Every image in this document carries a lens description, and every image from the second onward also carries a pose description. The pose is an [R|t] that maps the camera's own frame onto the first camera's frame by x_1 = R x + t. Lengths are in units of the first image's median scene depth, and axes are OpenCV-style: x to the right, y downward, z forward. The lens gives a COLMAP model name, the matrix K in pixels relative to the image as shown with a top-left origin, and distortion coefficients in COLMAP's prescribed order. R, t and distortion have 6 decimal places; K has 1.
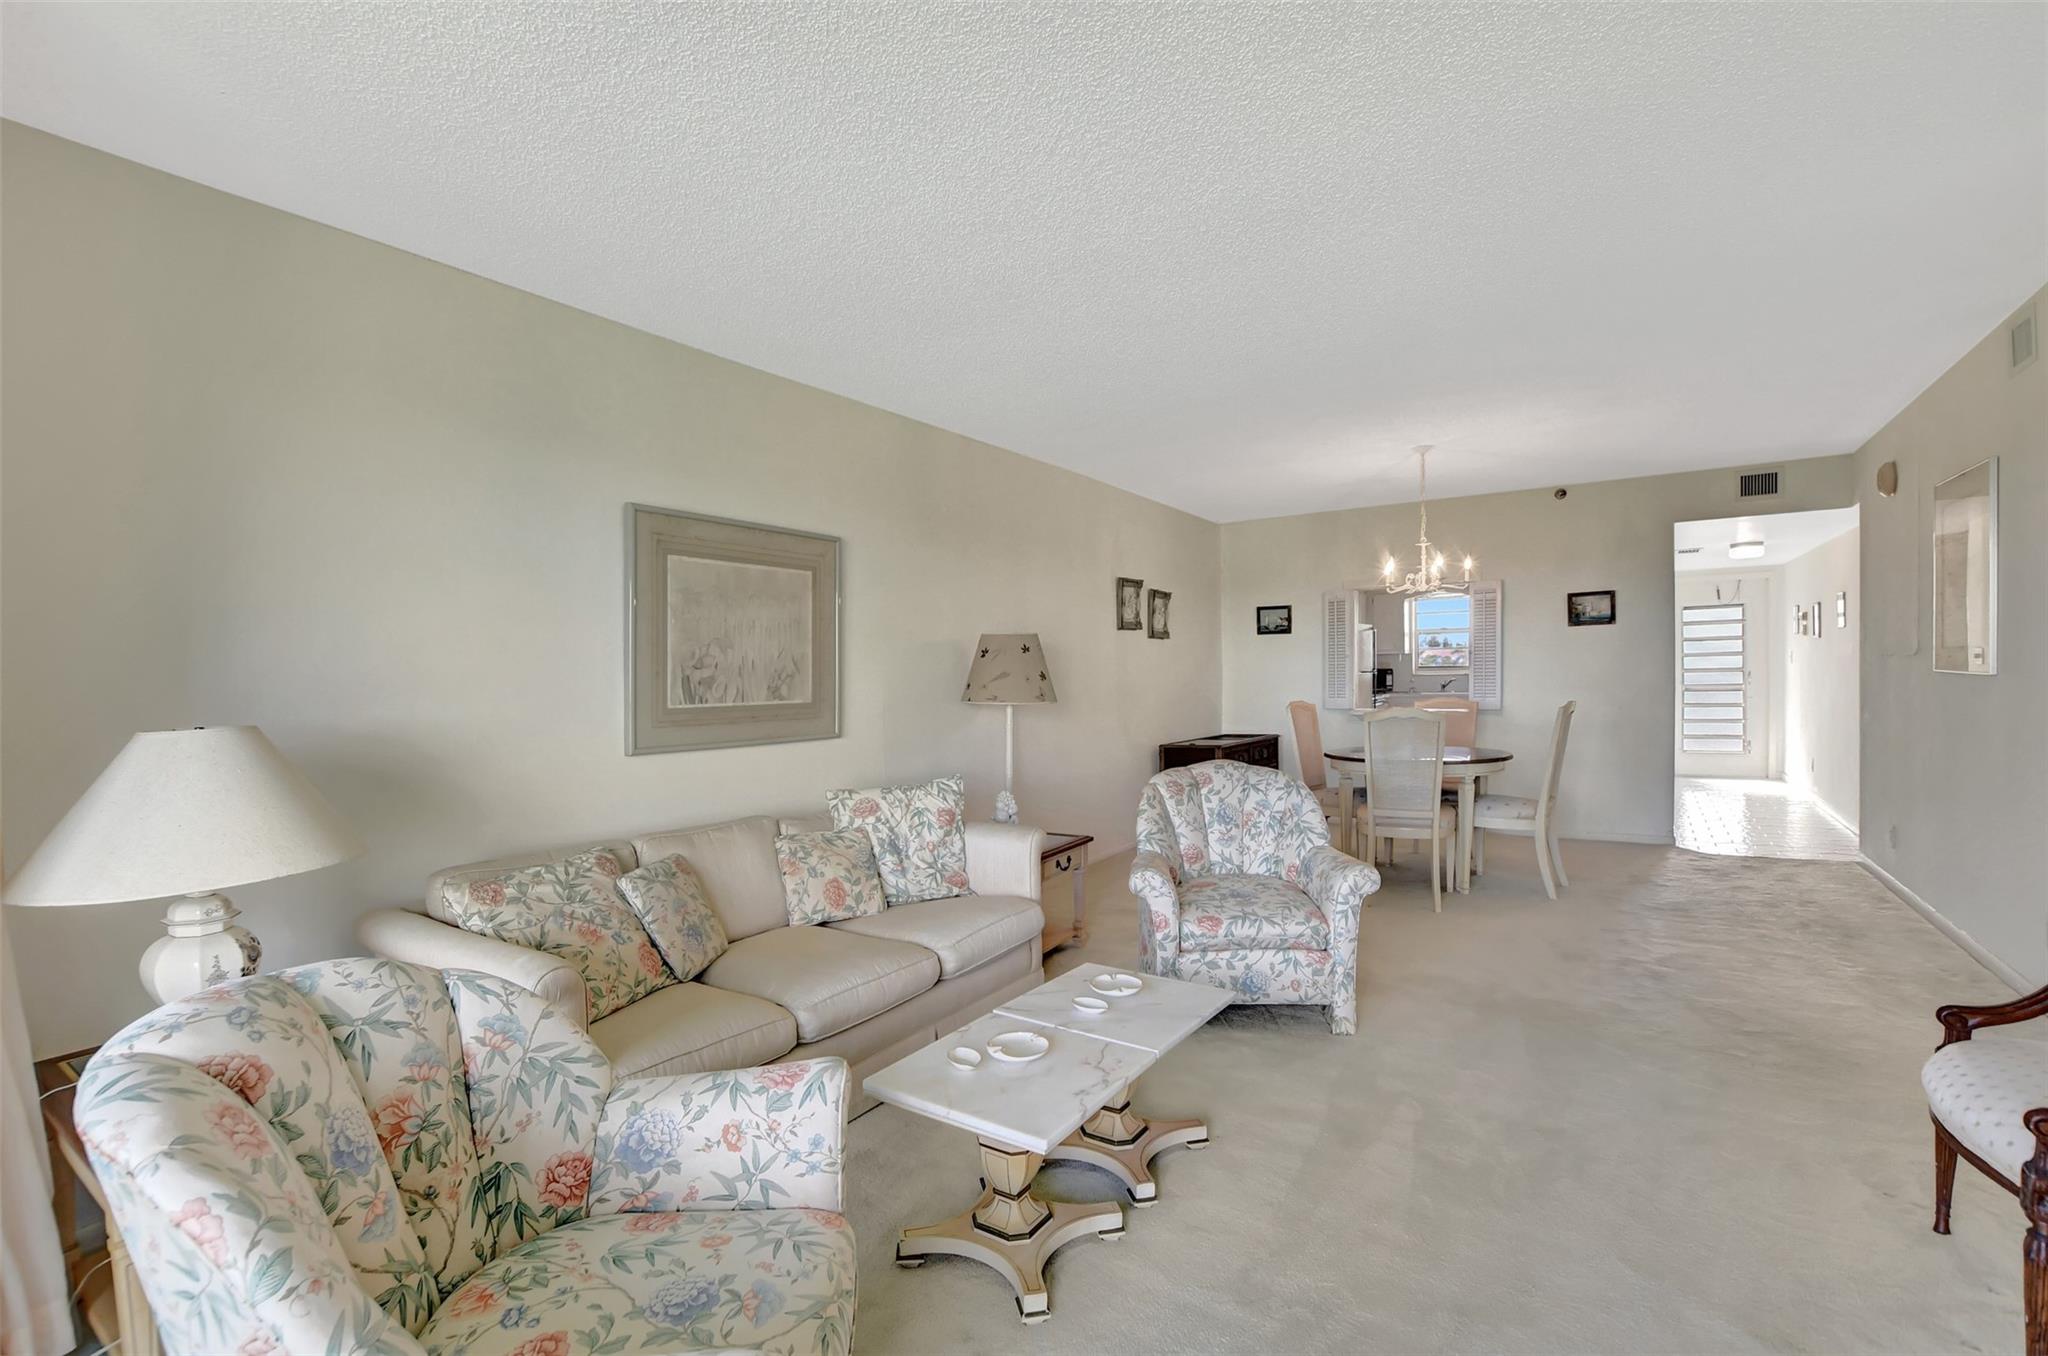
lens RADIAL K [[907.2, 0, 1024.8], [0, 907.2, 728.2], [0, 0, 1]] dist [0.000106, -0.000034]
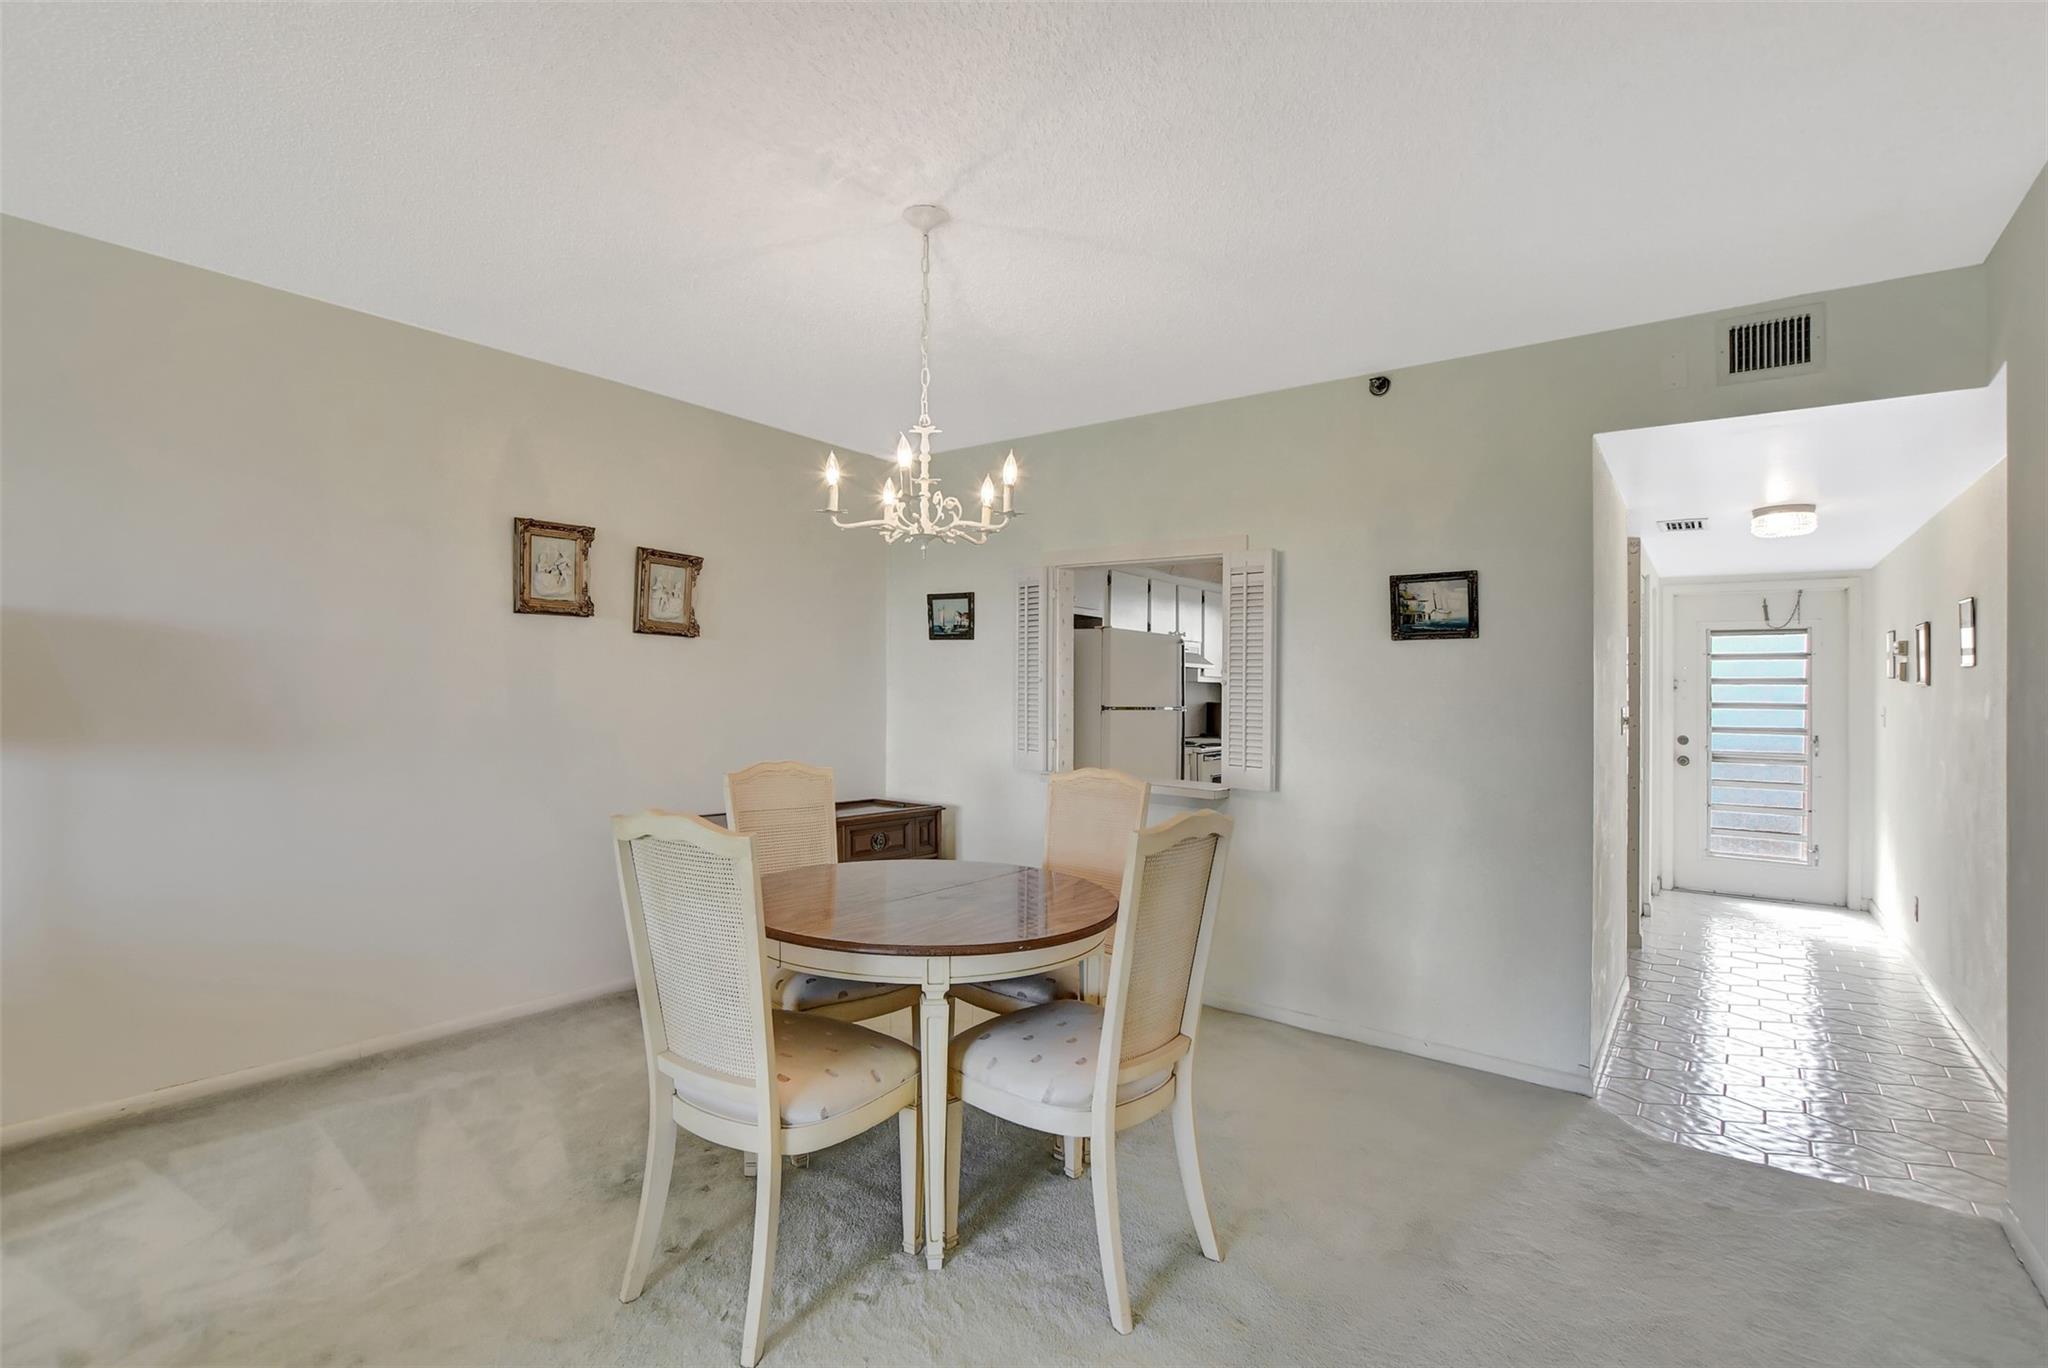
lens RADIAL K [[904.9, 0, 975.9], [0, 904.9, 679.4], [0, 0, 1]] dist [-0.013027, -0.004863]
pose [[0.992622, 0.044625, -0.112740, 0.371271], [-0.052213, 0.996500, -0.065275, -0.039172], [0.109433, 0.070679, 0.991478, 0.413164]]
